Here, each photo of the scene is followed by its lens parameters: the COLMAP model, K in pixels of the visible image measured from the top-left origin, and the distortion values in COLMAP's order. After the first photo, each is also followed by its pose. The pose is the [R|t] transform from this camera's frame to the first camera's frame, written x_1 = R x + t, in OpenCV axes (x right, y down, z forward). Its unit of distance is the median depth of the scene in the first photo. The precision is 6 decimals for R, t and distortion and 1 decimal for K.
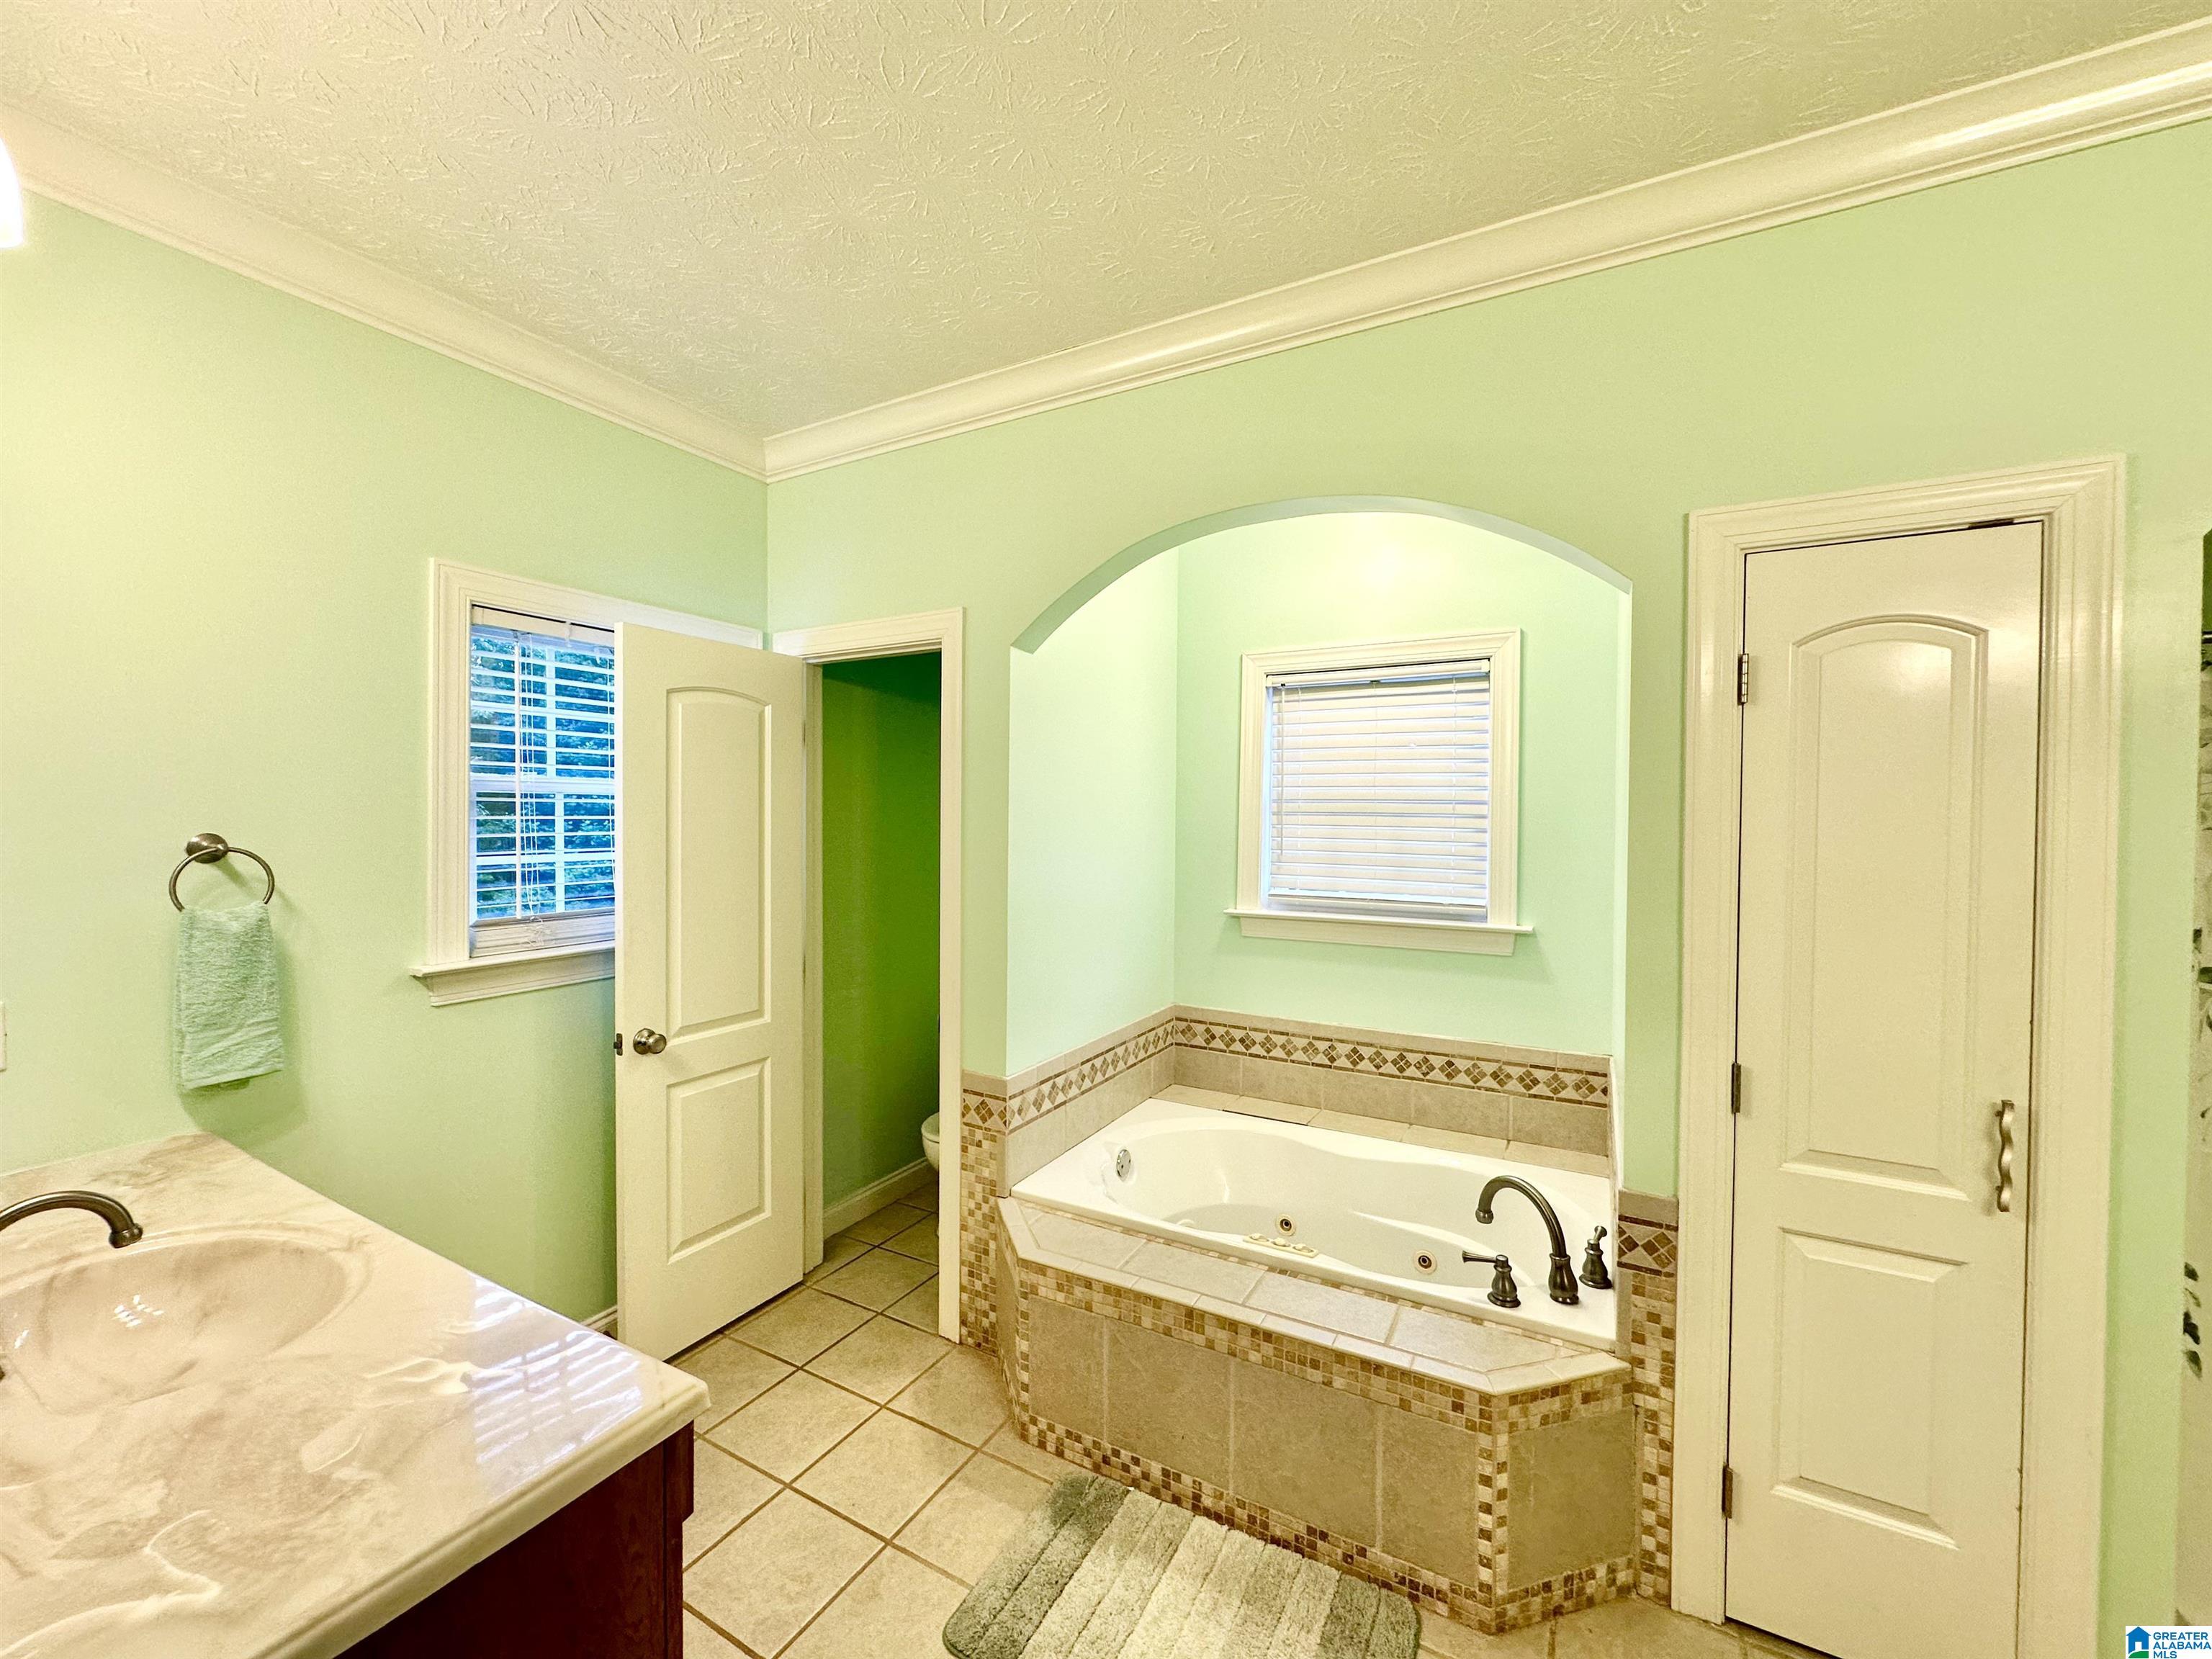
lens RADIAL K [[884.3, 0, 1104.9], [0, 884.3, 827.0], [0, 0, 1]] dist [-0.004388, 0.000965]
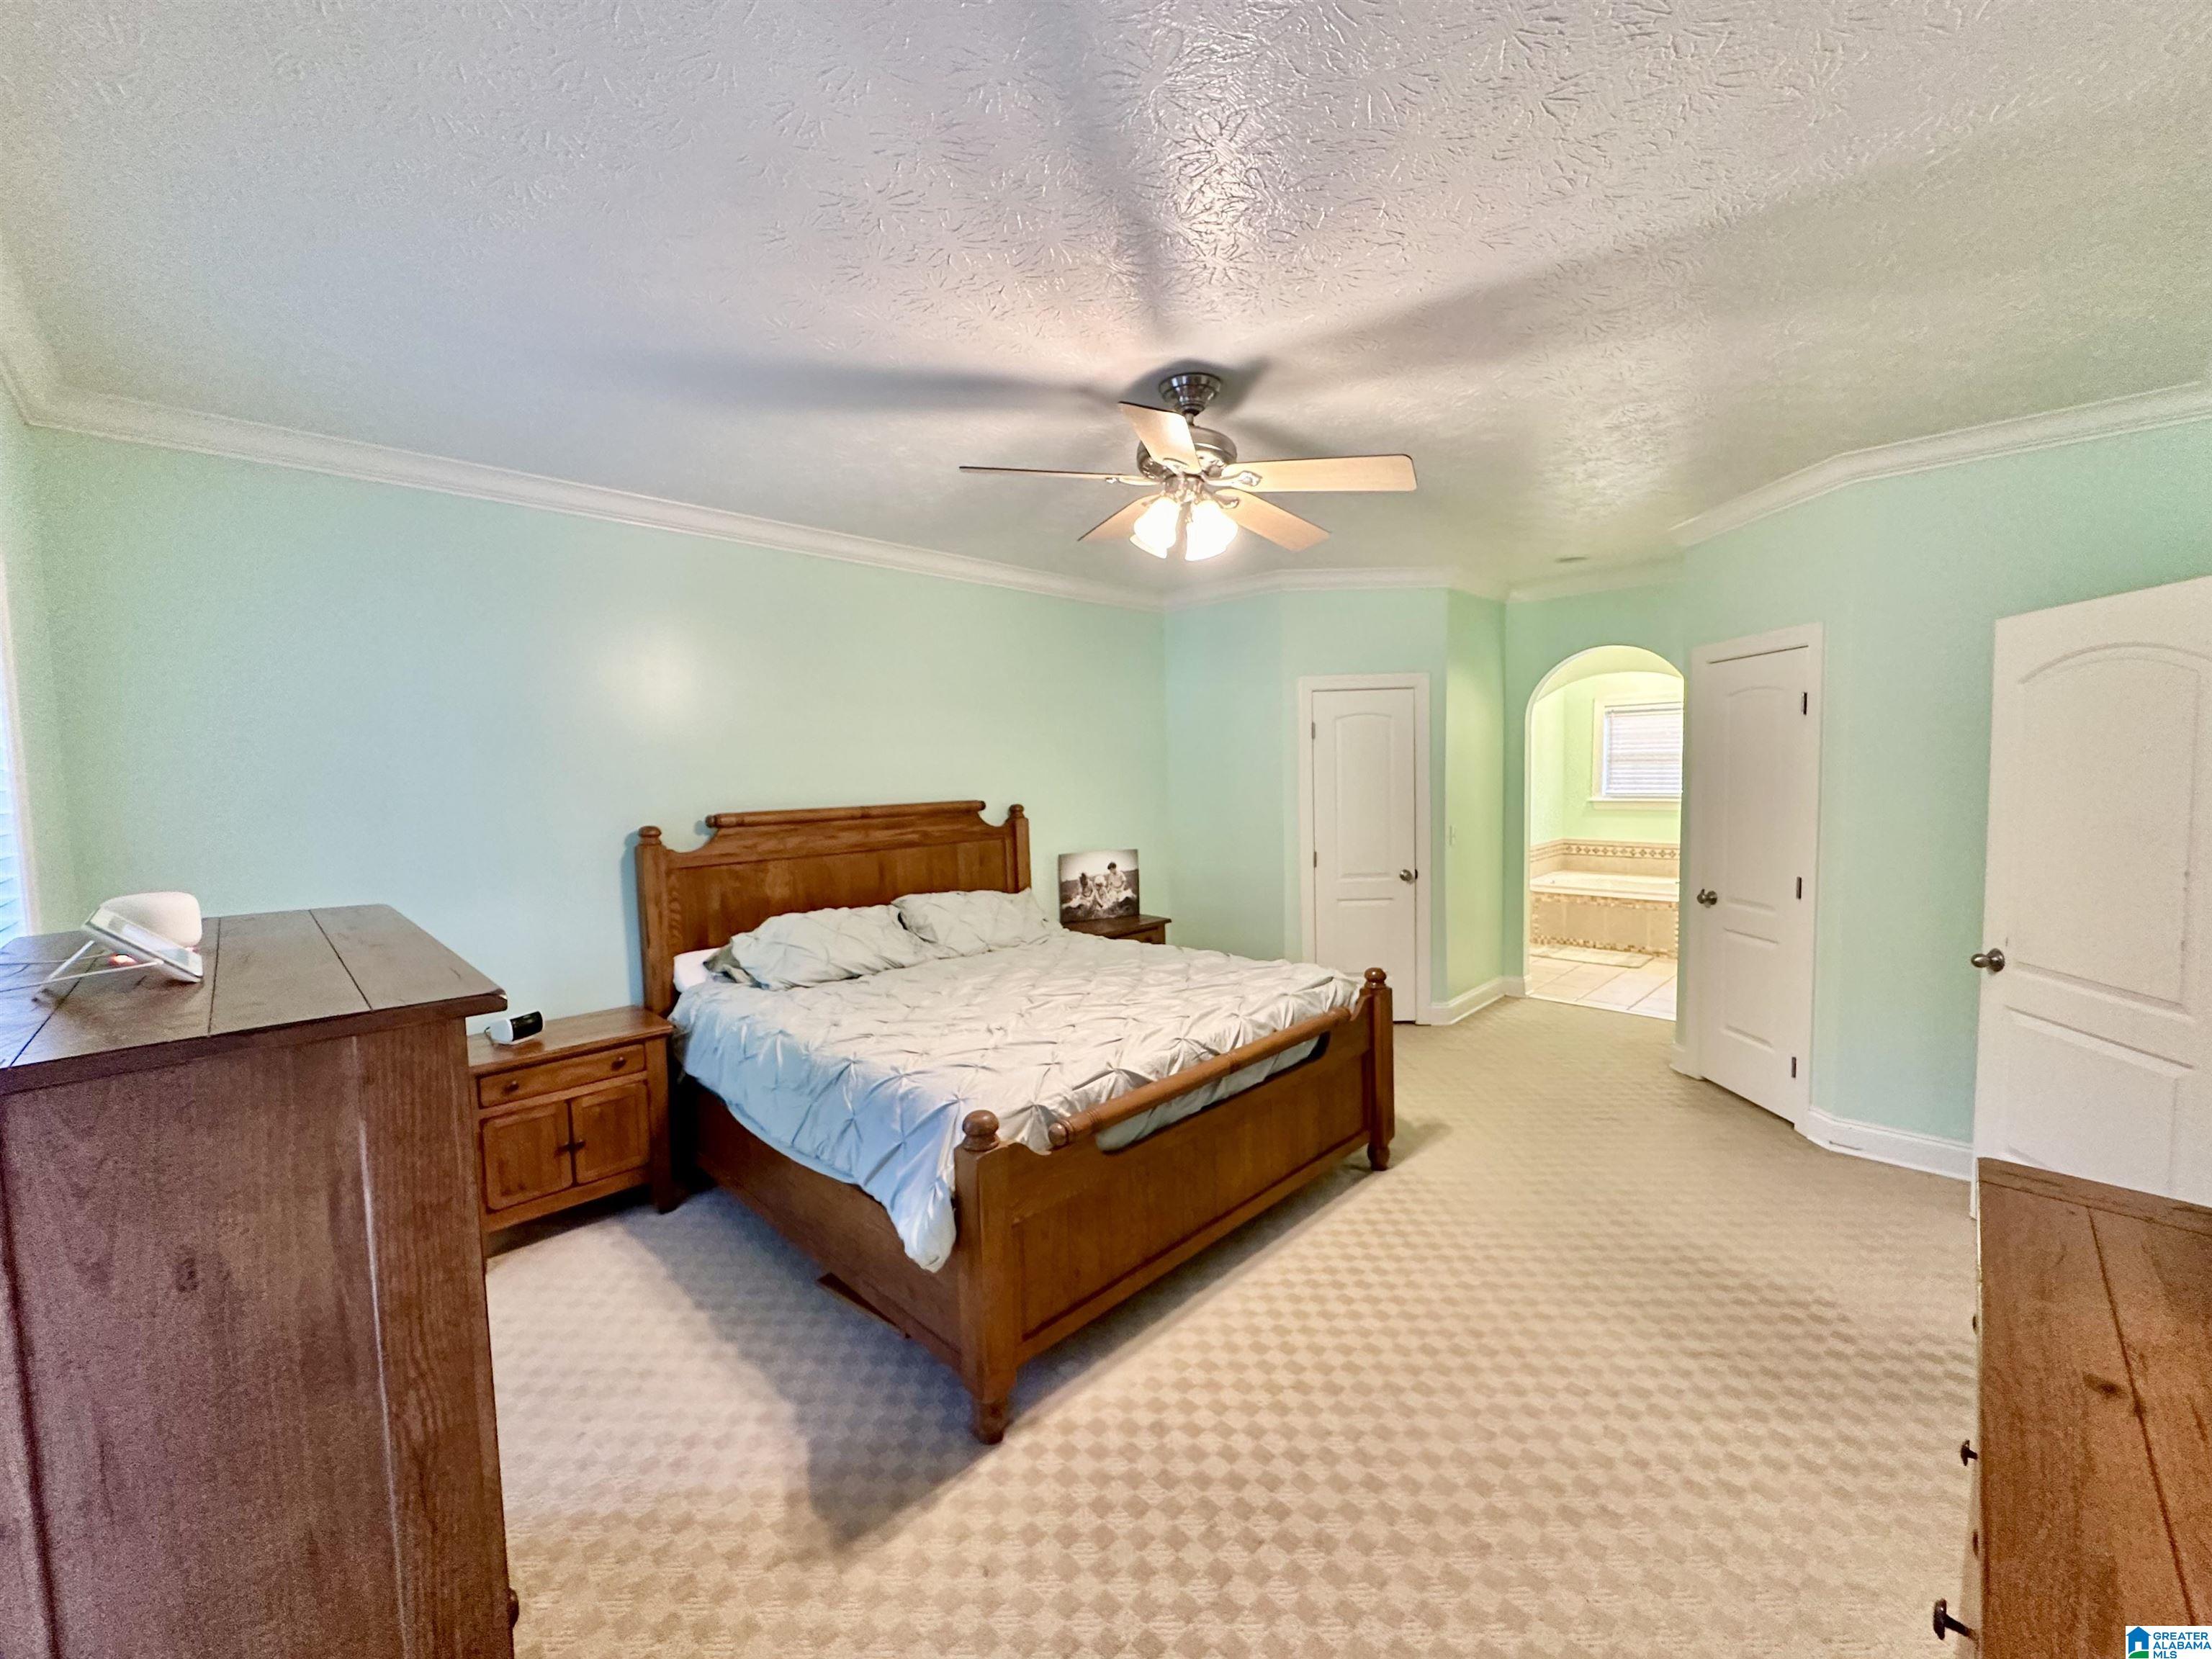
lens RADIAL K [[884.3, 0, 1119.0], [0, 884.3, 830.0], [0, 0, 1]] dist [-0.004388, 0.000965]
pose [[0.966407, -0.000354, -0.257017, -0.838095], [0.014993, 0.998374, 0.054999, 0.038116], [0.256579, -0.057005, 0.964841, -2.949533]]
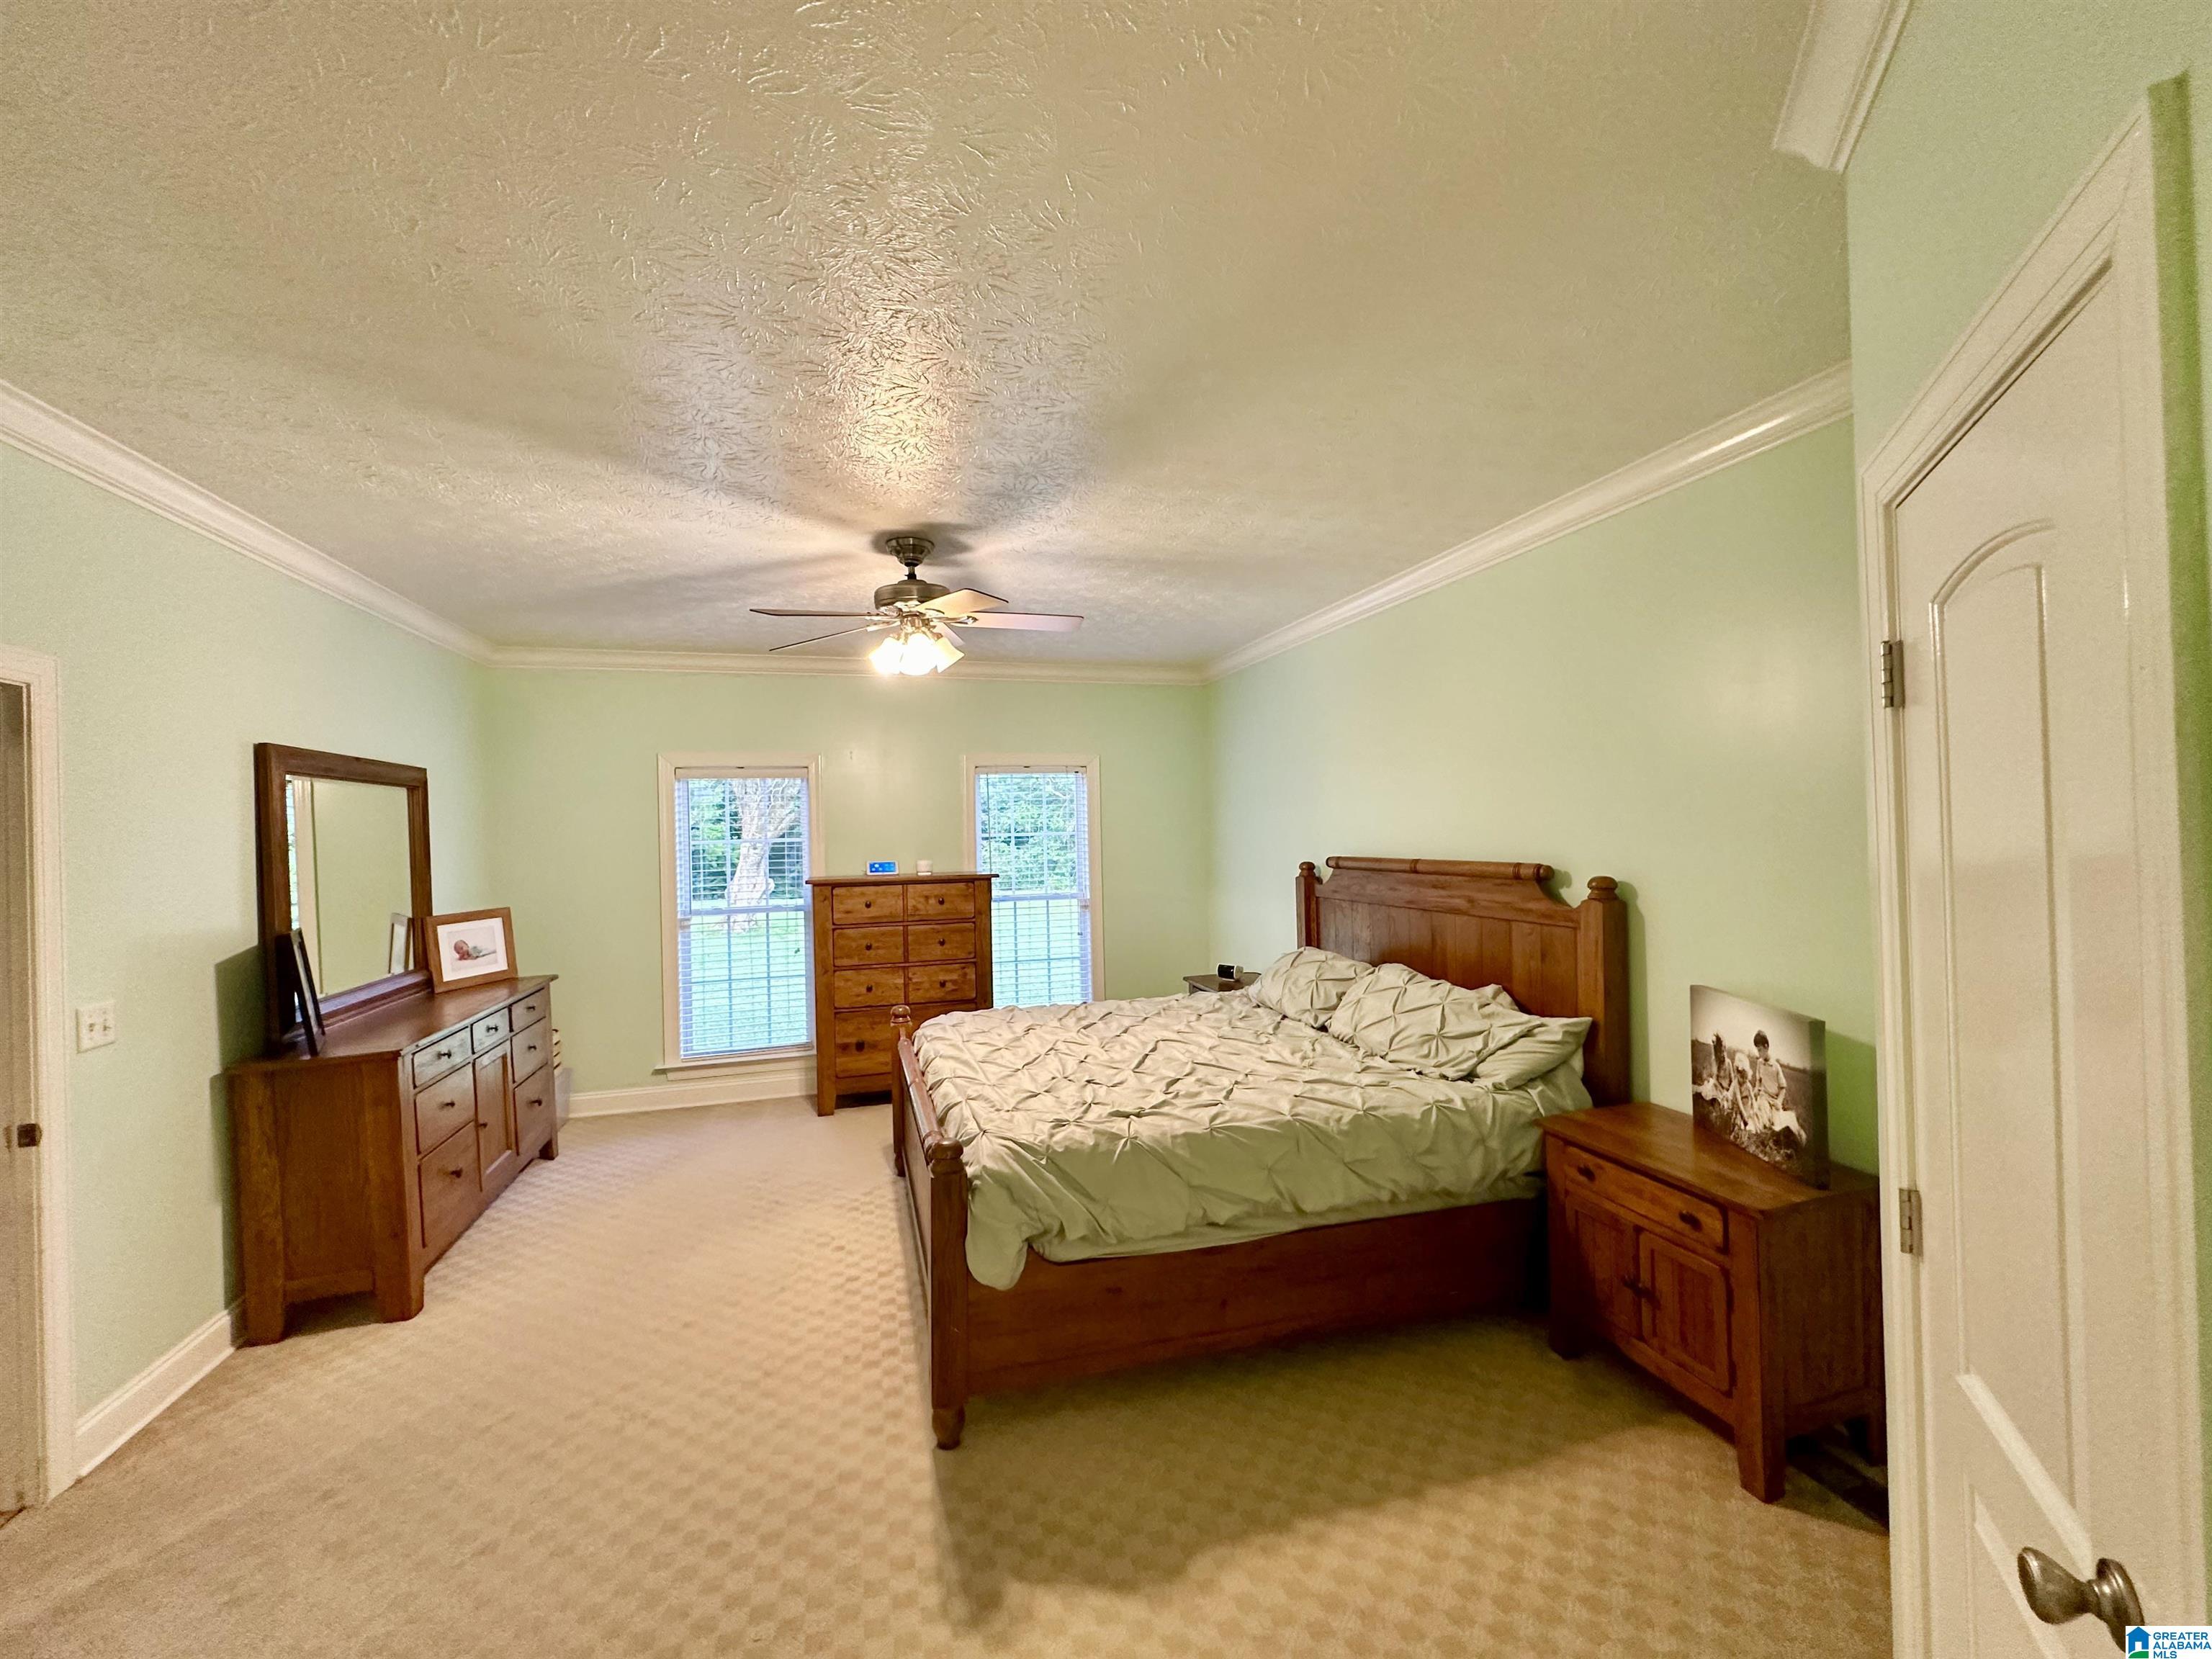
lens RADIAL K [[884.3, 0, 1106.0], [0, 884.3, 828.7], [0, 0, 1]] dist [-0.004388, 0.000965]
pose [[-0.697092, 0.011083, -0.716896, 1.417698], [0.005437, 0.999933, 0.010172, -0.092090], [0.716961, 0.003193, -0.697106, 5.553613]]
